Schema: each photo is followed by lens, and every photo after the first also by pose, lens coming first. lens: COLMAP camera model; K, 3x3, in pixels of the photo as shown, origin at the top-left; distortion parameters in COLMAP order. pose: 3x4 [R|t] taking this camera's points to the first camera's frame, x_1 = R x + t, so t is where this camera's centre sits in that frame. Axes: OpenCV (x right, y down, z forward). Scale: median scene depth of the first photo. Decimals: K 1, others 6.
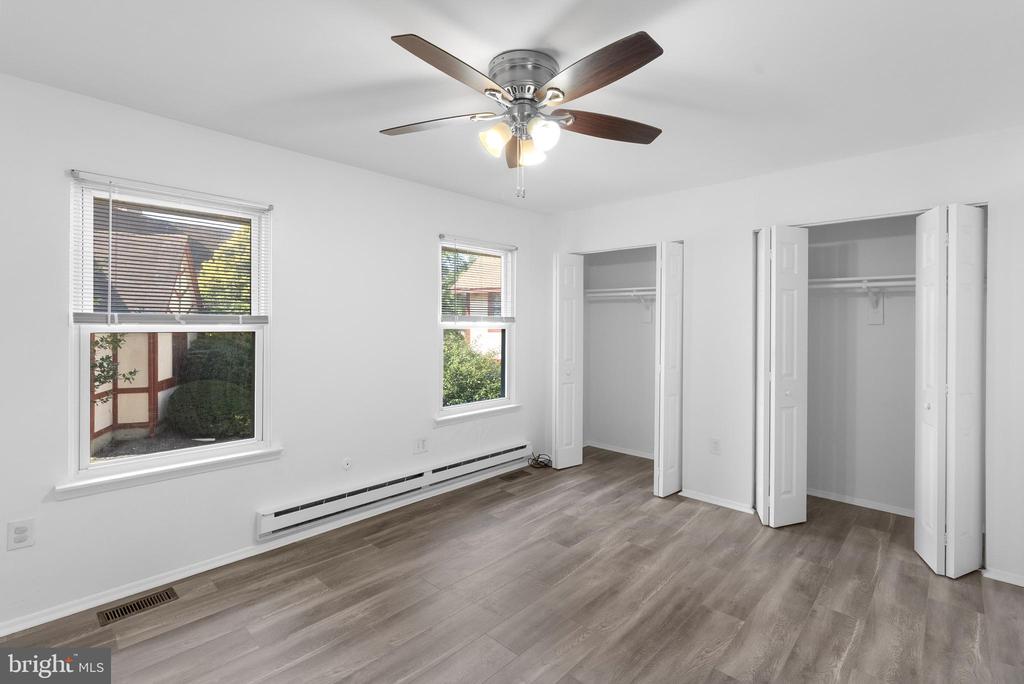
lens RADIAL K [[480.0, 0, 531.9], [0, 480.0, 321.9], [0, 0, 1]] dist [-0.004208, 0.001946]
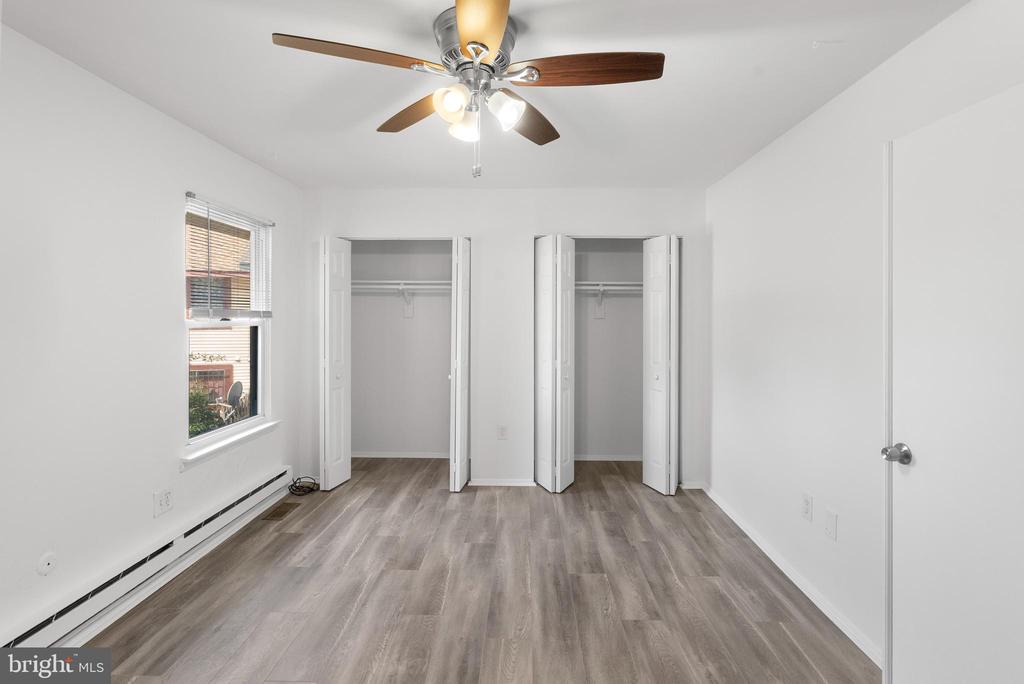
lens RADIAL K [[480.0, 0, 531.9], [0, 480.0, 321.9], [0, 0, 1]] dist [-0.004208, 0.001946]
pose [[0.745866, -0.010462, 0.666014, -0.314687], [0.000166, 0.999880, 0.015522, -0.006158], [-0.666096, -0.011467, 0.745778, 0.170766]]
